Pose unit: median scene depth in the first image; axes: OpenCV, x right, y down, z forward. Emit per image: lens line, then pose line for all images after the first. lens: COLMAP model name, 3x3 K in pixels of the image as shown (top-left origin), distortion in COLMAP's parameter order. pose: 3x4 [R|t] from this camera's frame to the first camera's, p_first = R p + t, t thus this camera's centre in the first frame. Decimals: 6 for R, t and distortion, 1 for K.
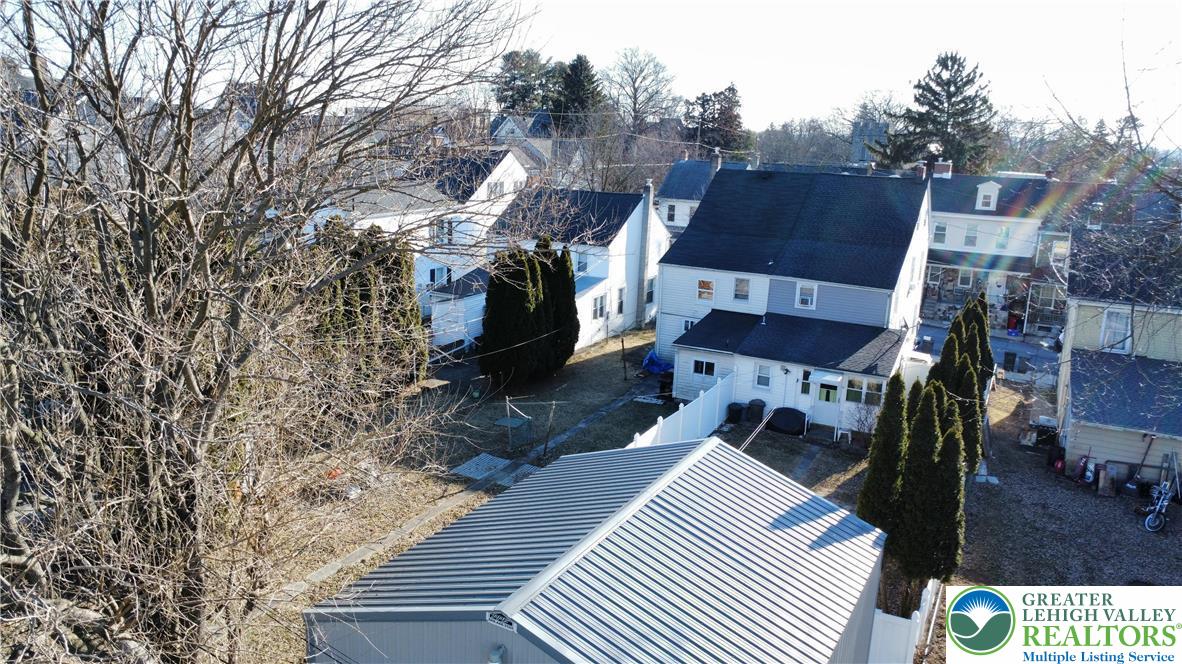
lens RADIAL K [[854.7, 0, 583.7], [0, 854.7, 337.0], [0, 0, 1]] dist [-0.035695, -0.004887]
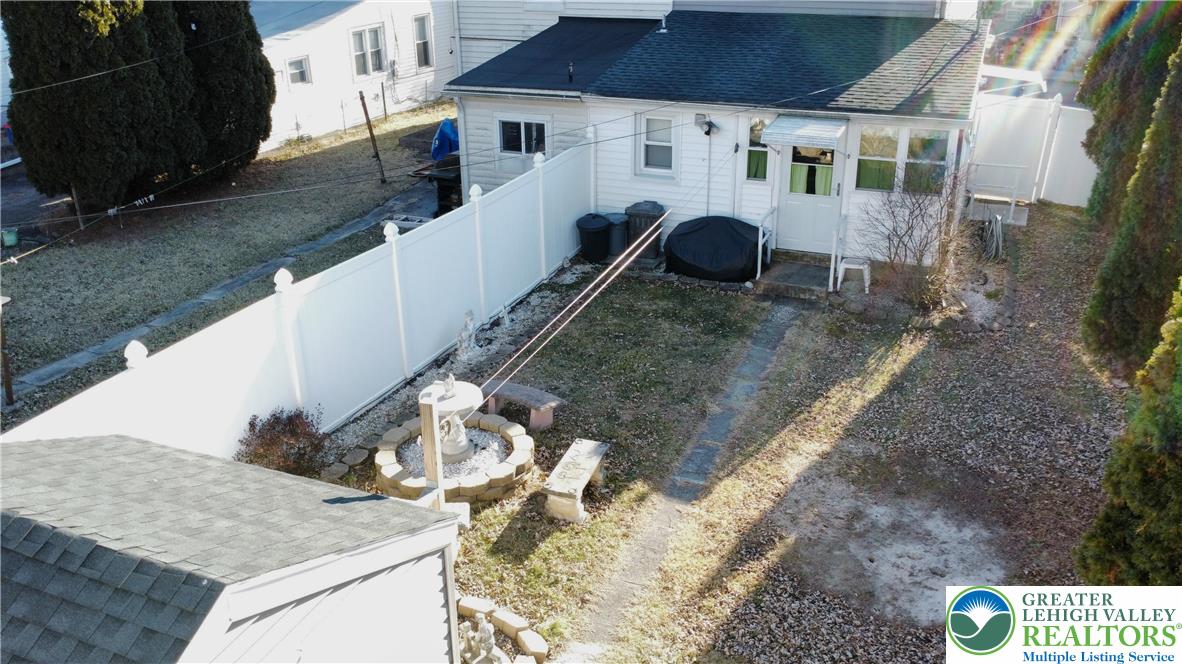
lens RADIAL K [[854.7, 0, 599.9], [0, 854.7, 332.7], [0, 0, 1]] dist [-0.035695, -0.004887]
pose [[0.996686, -0.076489, 0.027679, 0.169040], [0.069616, 0.978102, 0.196137, 0.053540], [-0.042076, -0.193561, 0.980186, 0.590702]]
